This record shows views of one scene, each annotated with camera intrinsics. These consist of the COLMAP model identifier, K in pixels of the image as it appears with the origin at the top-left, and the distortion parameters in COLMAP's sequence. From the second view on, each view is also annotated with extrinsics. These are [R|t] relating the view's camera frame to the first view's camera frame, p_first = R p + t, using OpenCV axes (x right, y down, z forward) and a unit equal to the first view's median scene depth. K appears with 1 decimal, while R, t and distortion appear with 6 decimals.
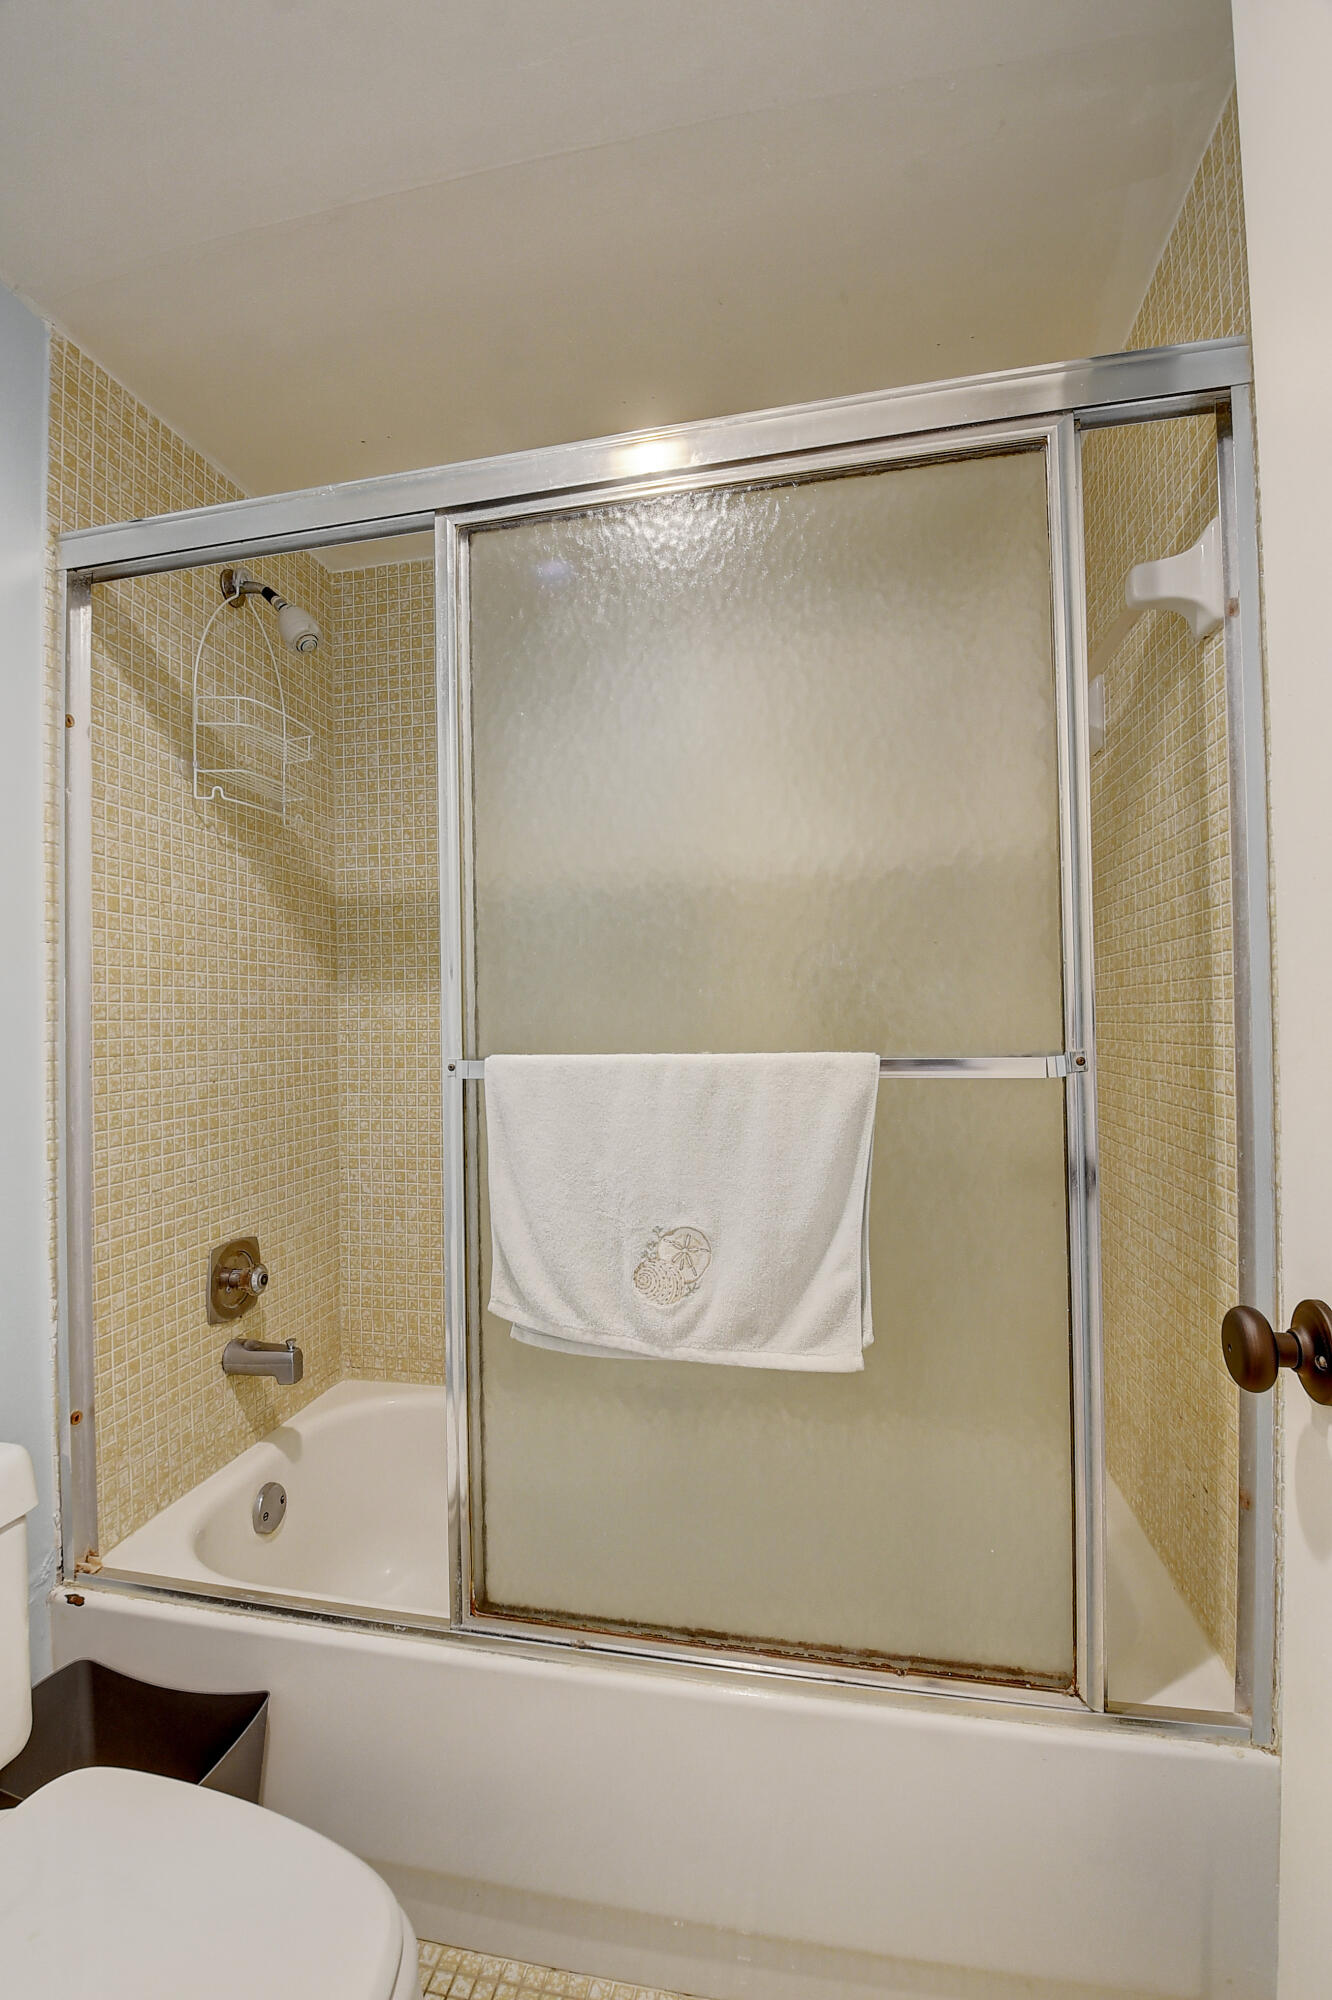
lens RADIAL K [[888.0, 0, 663.8], [0, 888.0, 1001.3], [0, 0, 1]] dist [-0.000449, -0.013894]
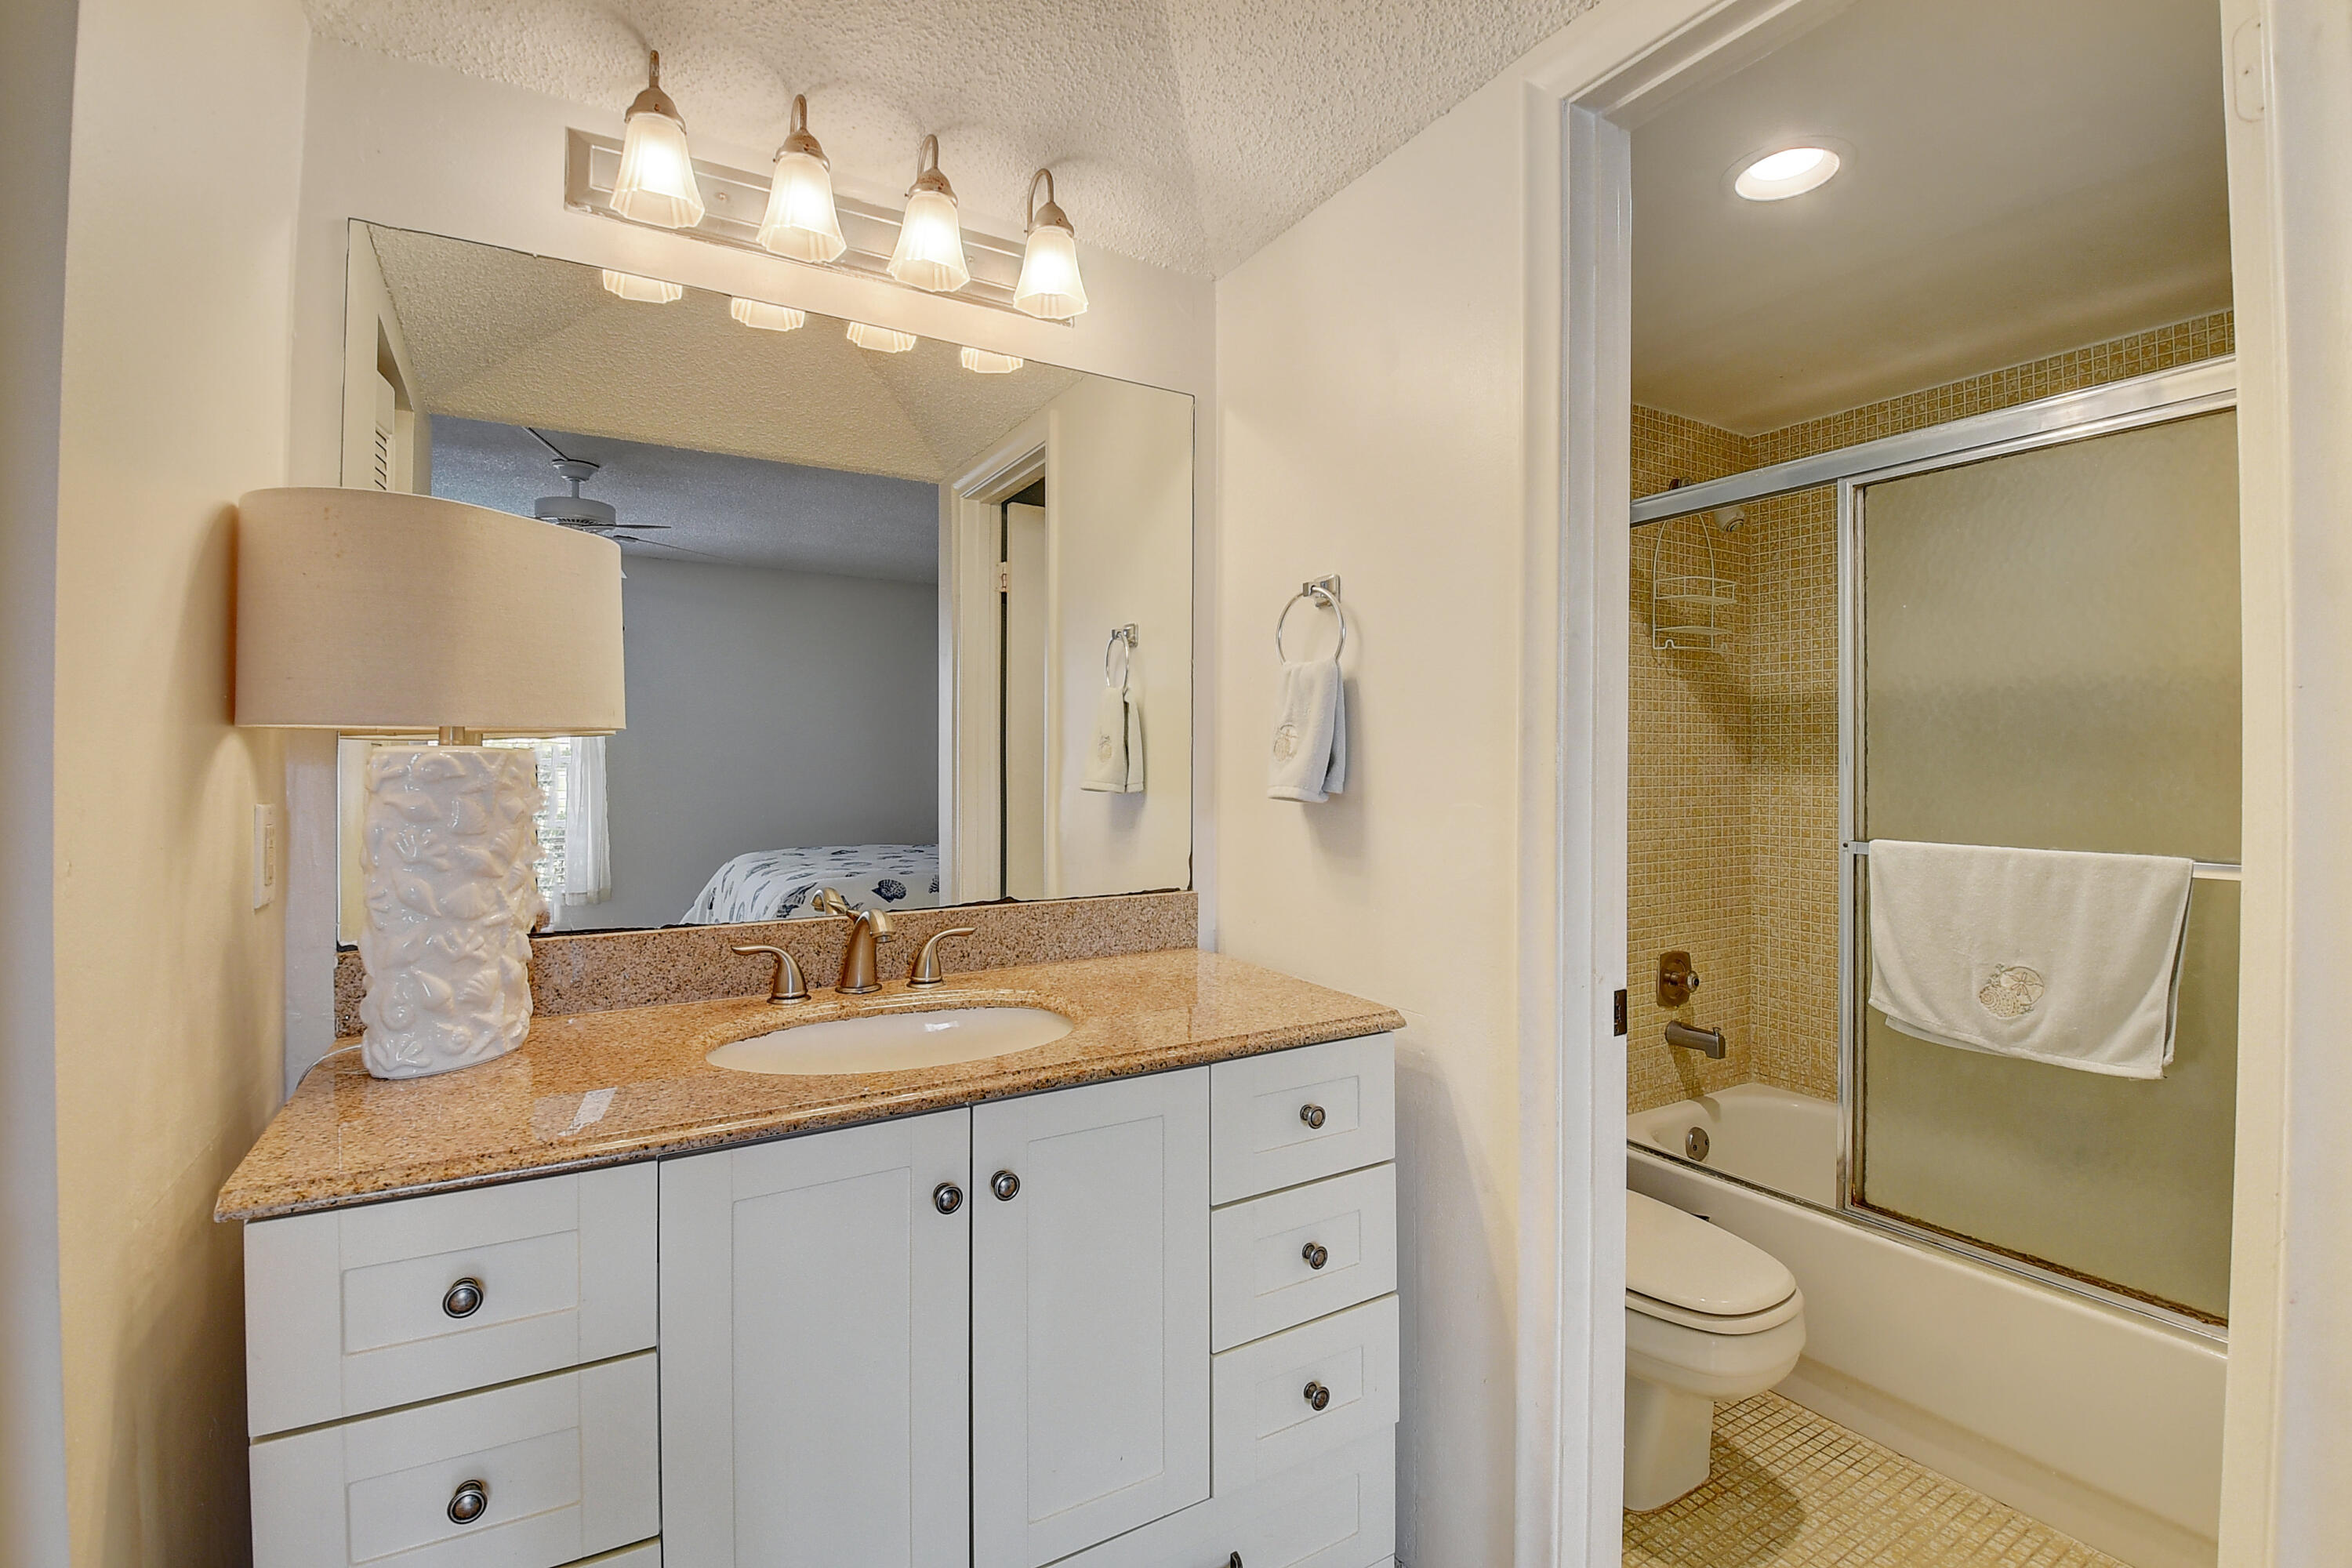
lens RADIAL K [[1044.3, 0, 1157.5], [0, 1044.3, 763.8], [0, 0, 1]] dist [-0.000449, -0.013894]
pose [[0.663442, 0.018357, -0.748003, 0.229371], [0.001914, 0.999654, 0.026230, -0.084076], [0.748226, -0.018834, 0.663177, -0.784131]]
